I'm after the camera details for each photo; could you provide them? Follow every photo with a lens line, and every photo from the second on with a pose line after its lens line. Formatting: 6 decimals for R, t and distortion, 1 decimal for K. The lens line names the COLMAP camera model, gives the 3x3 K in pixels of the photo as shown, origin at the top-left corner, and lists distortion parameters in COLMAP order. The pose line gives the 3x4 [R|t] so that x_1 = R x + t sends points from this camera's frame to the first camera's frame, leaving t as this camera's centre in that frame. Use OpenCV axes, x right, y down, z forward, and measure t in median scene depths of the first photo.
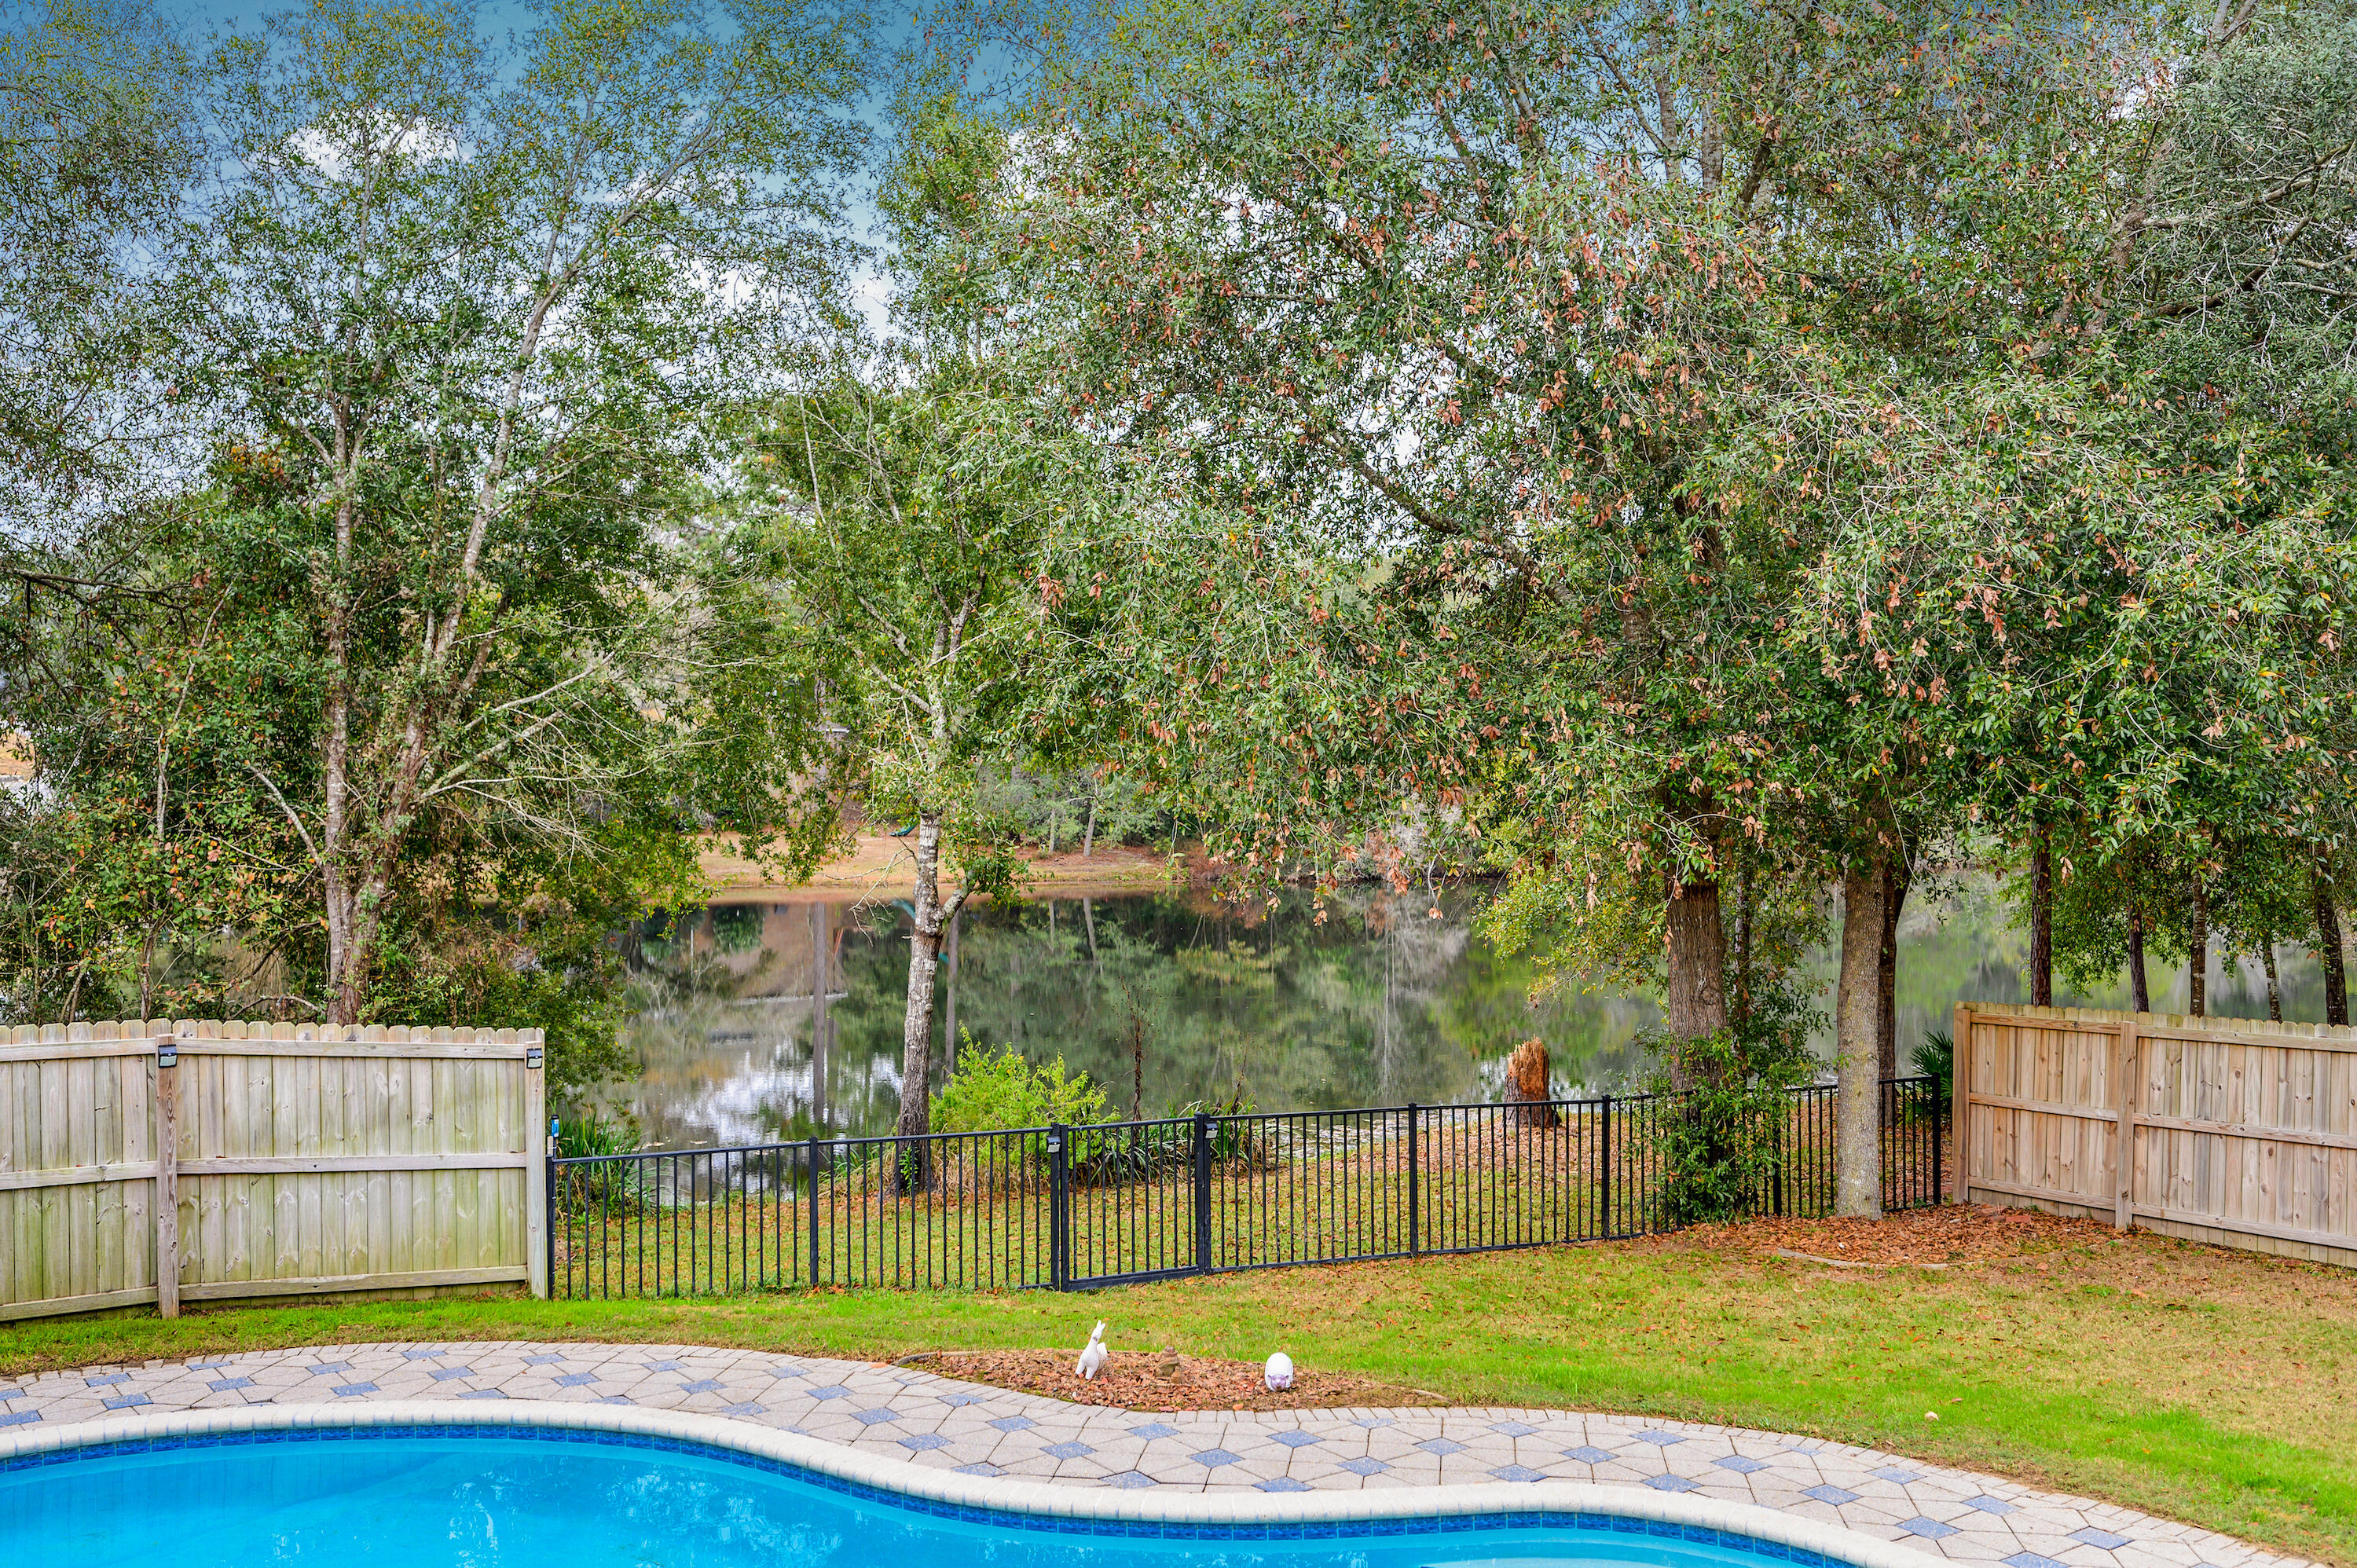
lens RADIAL K [[2014.6, 0, 1171.0], [0, 2014.6, 808.3], [0, 0, 1]] dist [0.012438, -0.001753]
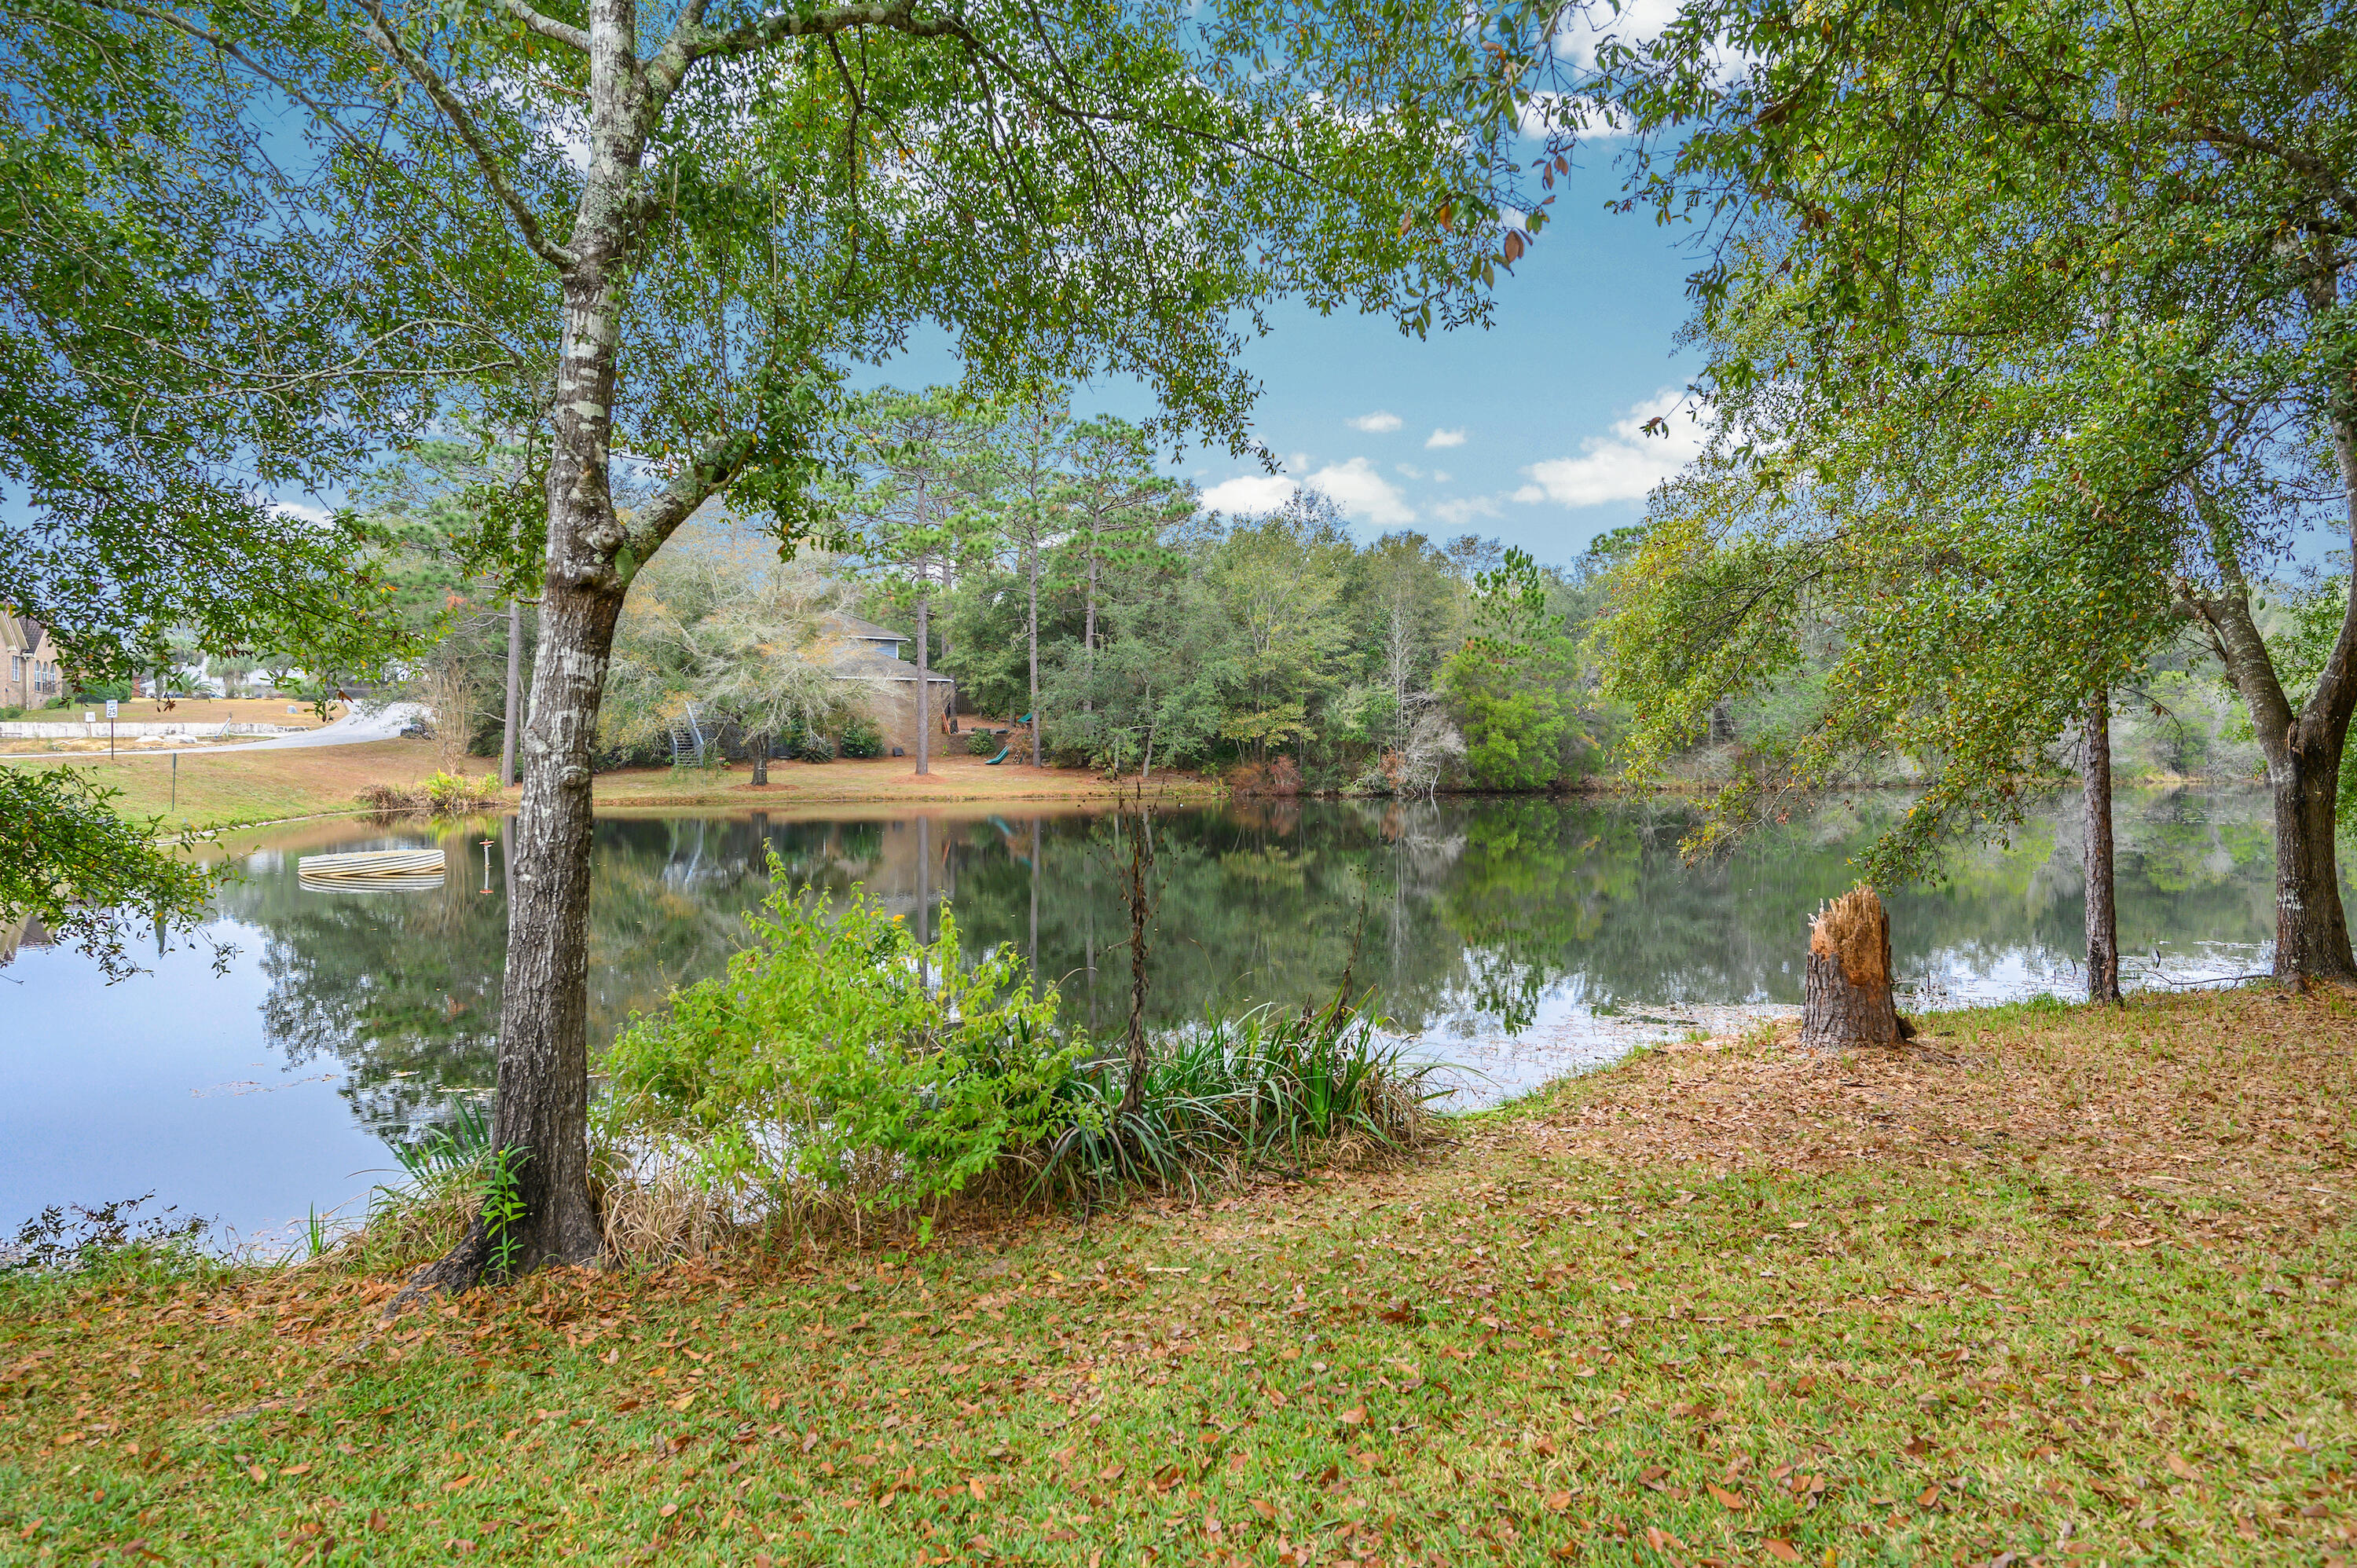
lens RADIAL K [[1352.2, 0, 1178.8], [0, 1352.2, 749.4], [0, 0, 1]] dist [0.000707, 0.000200]
pose [[0.999638, -0.008277, -0.025615, -0.005258], [0.007743, 0.999752, -0.020882, 0.101588], [0.025781, 0.020676, 0.999454, 0.818605]]
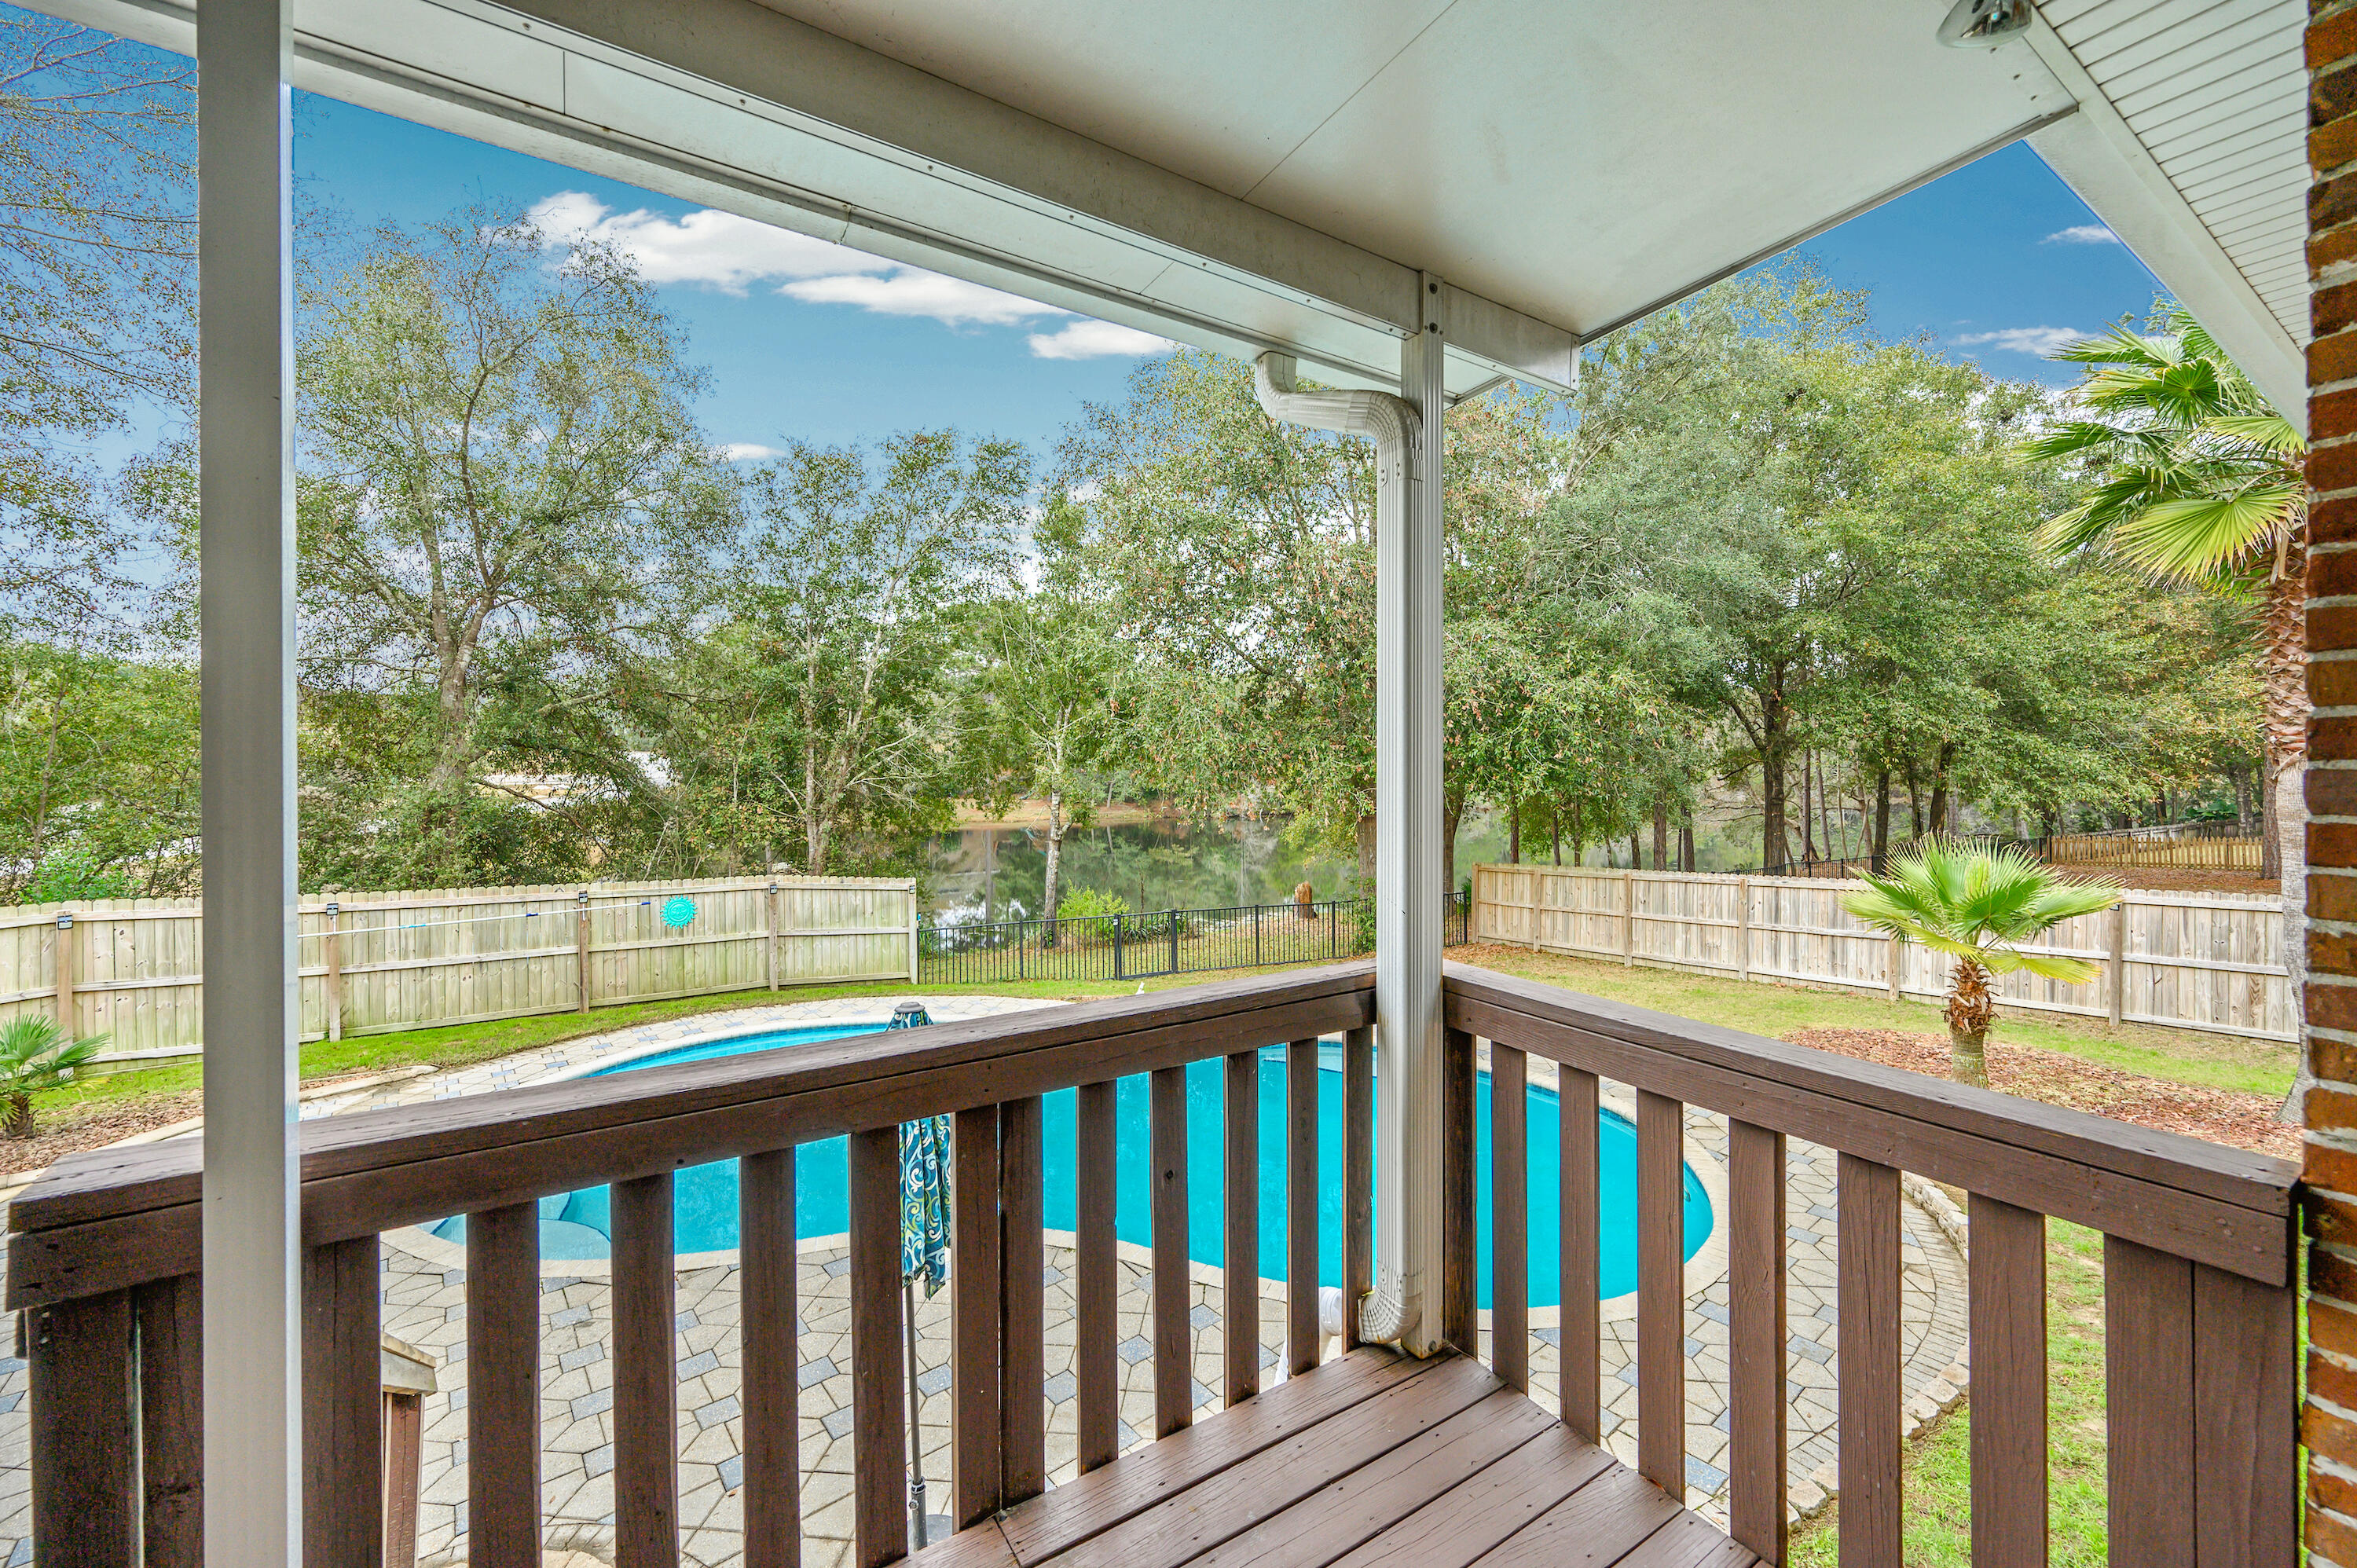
lens RADIAL K [[922.9, 0, 1188.1], [0, 922.9, 803.7], [0, 0, 1]] dist [0.001414, 0.000240]
pose [[0.998688, -0.010255, 0.050175, -0.018461], [0.009241, 0.999749, 0.020399, -0.002977], [-0.050372, -0.019909, 0.998532, -0.118068]]
